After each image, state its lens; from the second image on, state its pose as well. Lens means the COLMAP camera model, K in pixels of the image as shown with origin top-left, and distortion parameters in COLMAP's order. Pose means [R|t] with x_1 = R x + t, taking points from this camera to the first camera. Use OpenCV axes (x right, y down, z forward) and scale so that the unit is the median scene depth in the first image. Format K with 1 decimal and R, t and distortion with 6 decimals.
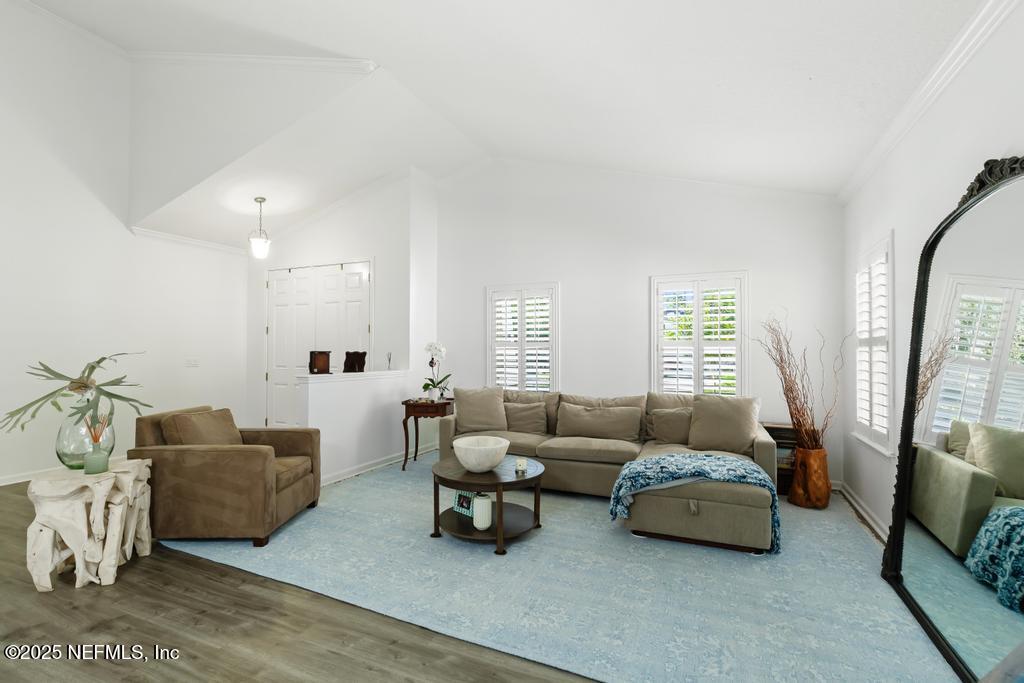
lens RADIAL K [[474.1, 0, 512.0], [0, 474.1, 341.5], [0, 0, 1]] dist [0.010760, 0.000022]
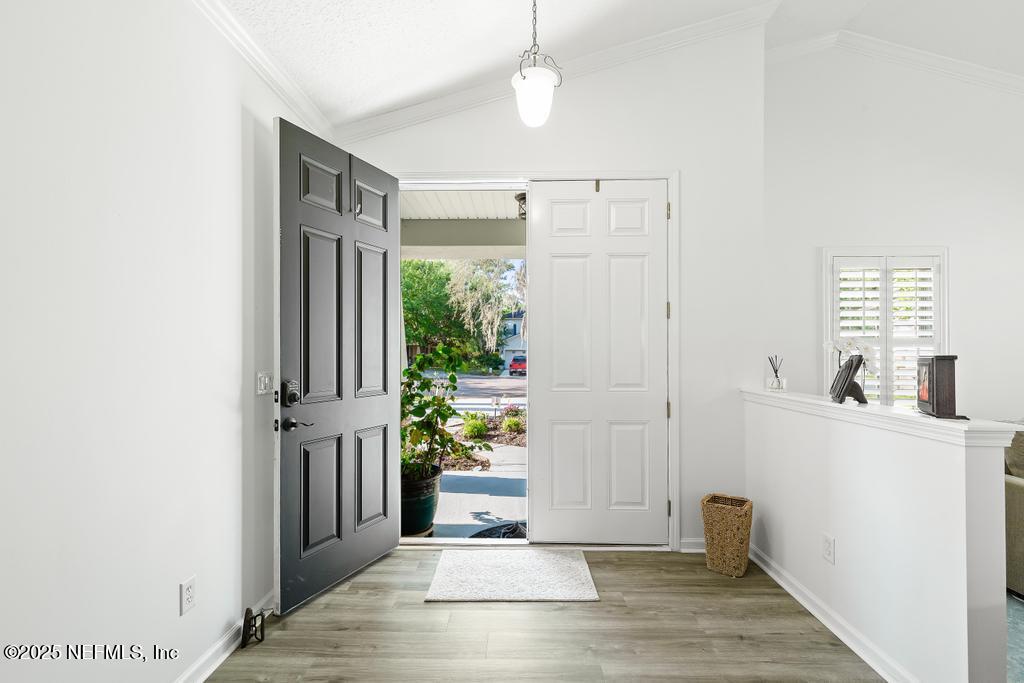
lens RADIAL K [[469.9, 0, 512.0], [0, 469.9, 341.5], [0, 0, 1]] dist [0.015613, 0.000301]
pose [[0.917233, 0.005734, 0.398310, -1.295617], [-0.010728, 0.999889, 0.010310, 0.008501], [-0.398206, -0.013730, 0.917193, 1.172595]]
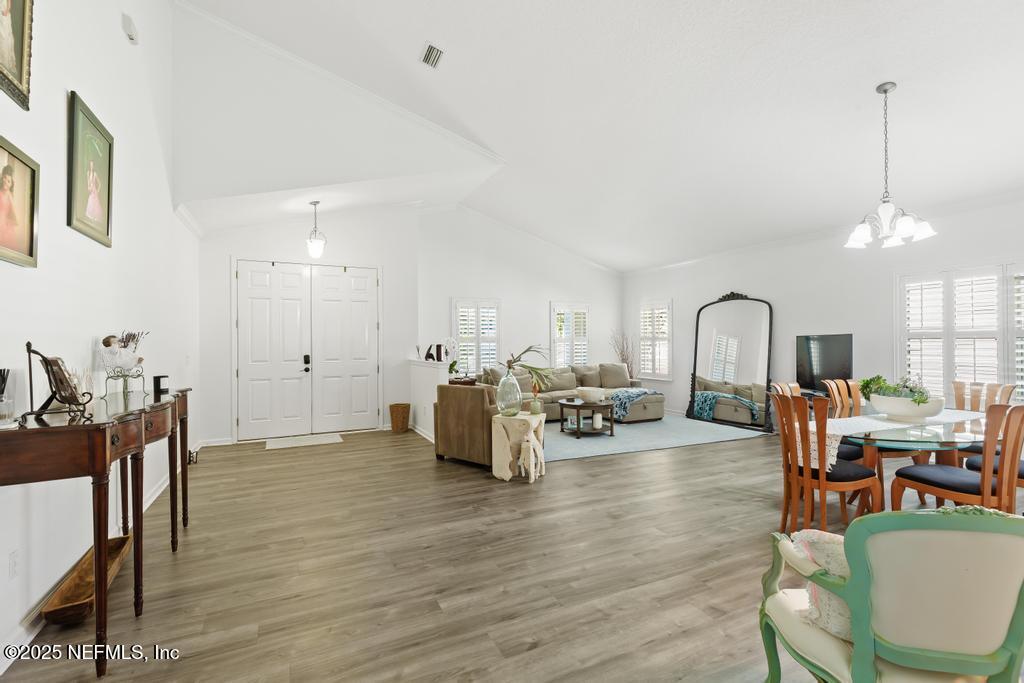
lens RADIAL K [[463.0, 0, 512.0], [0, 463.0, 341.5], [0, 0, 1]] dist [0.011891, 0.000737]
pose [[0.643911, -0.002865, 0.765095, -1.906553], [-0.010113, 0.999874, 0.012255, -0.010213], [-0.765033, -0.015629, 0.643801, -0.008448]]
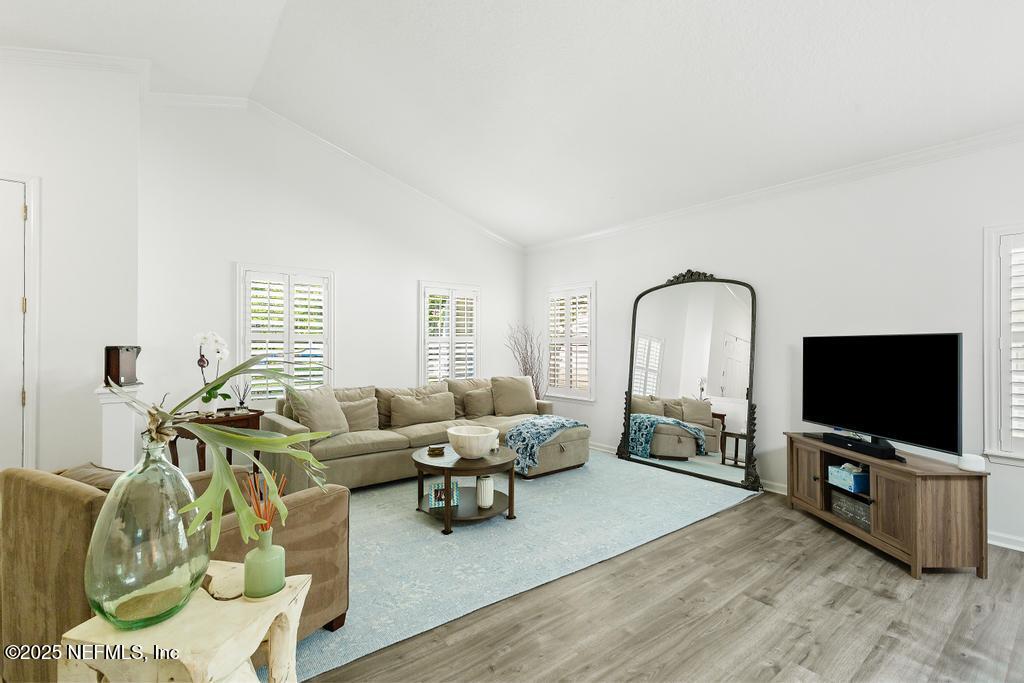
lens RADIAL K [[463.0, 0, 512.0], [0, 463.0, 341.5], [0, 0, 1]] dist [0.011891, 0.000737]
pose [[0.456980, 0.004202, 0.889467, -1.033532], [-0.021954, 0.999737, 0.006556, -0.001057], [-0.889206, -0.022524, 0.456952, 0.472793]]
